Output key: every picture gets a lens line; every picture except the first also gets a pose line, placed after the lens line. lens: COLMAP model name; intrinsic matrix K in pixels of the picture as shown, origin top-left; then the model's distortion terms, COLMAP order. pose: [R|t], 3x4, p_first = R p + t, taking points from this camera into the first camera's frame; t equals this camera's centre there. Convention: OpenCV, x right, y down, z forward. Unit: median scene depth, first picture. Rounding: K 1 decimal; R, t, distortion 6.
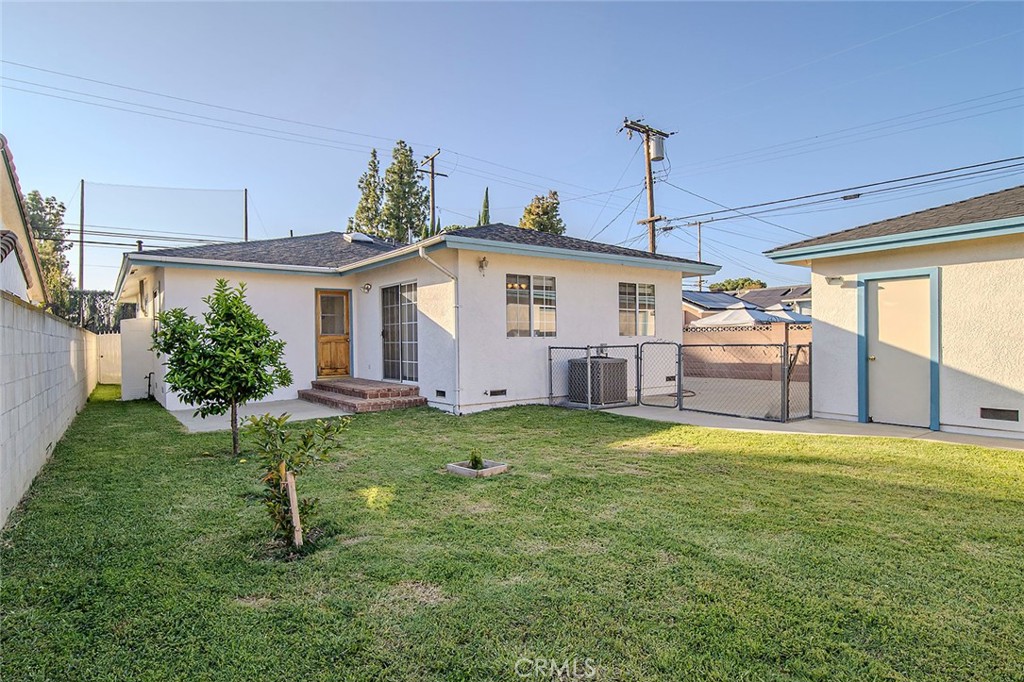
lens RADIAL K [[555.8, 0, 514.5], [0, 555.8, 339.2], [0, 0, 1]] dist [0.001772, 0.000424]
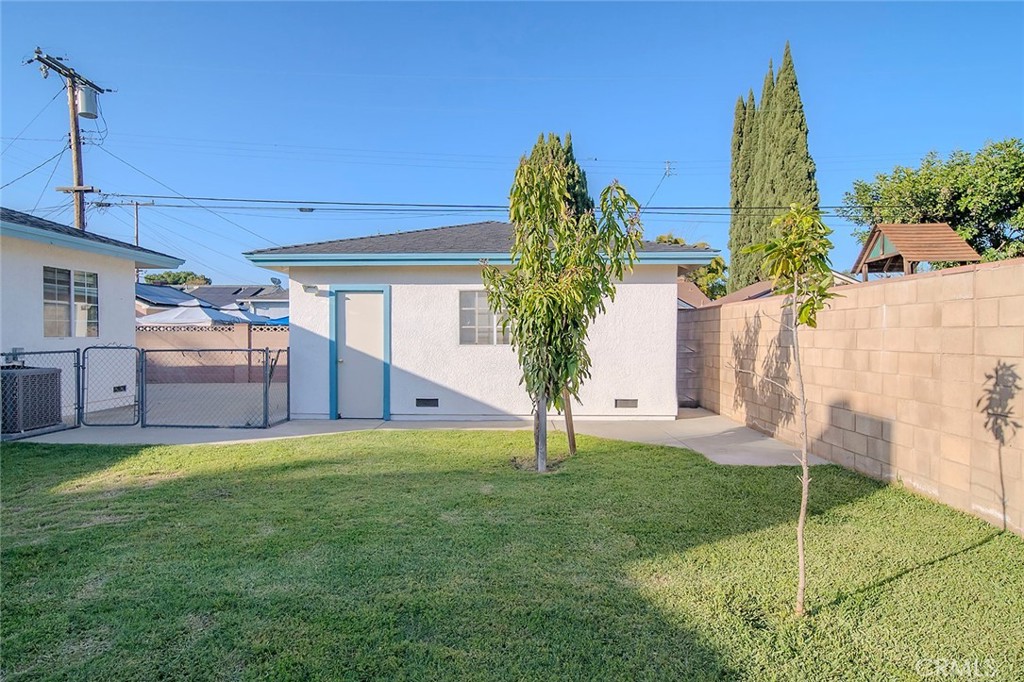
lens RADIAL K [[555.8, 0, 511.4], [0, 555.8, 339.8], [0, 0, 1]] dist [0.001772, 0.000424]
pose [[0.603119, 0.007019, 0.797620, -0.040959], [-0.010489, 0.999945, -0.000868, -0.011040], [-0.797582, -0.007843, 0.603159, 0.051838]]
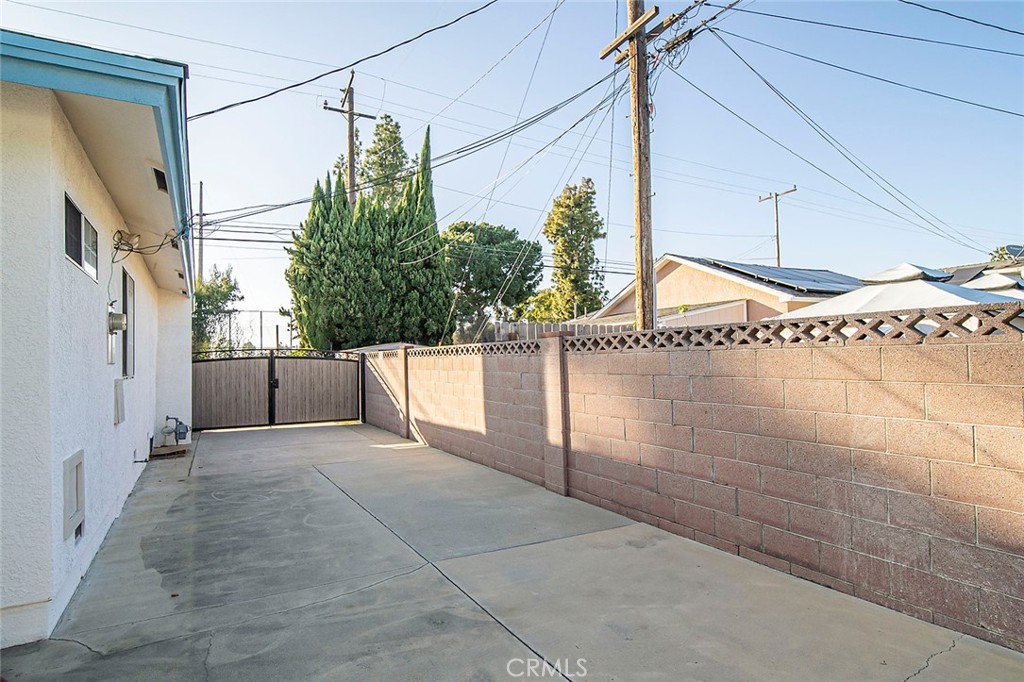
lens RADIAL K [[555.8, 0, 504.7], [0, 555.8, 350.8], [0, 0, 1]] dist [0.001772, 0.000424]
pose [[0.991127, -0.007008, -0.132733, 0.560655], [0.005522, 0.999918, -0.011563, -0.024096], [0.132803, 0.010728, 0.991084, 1.721733]]
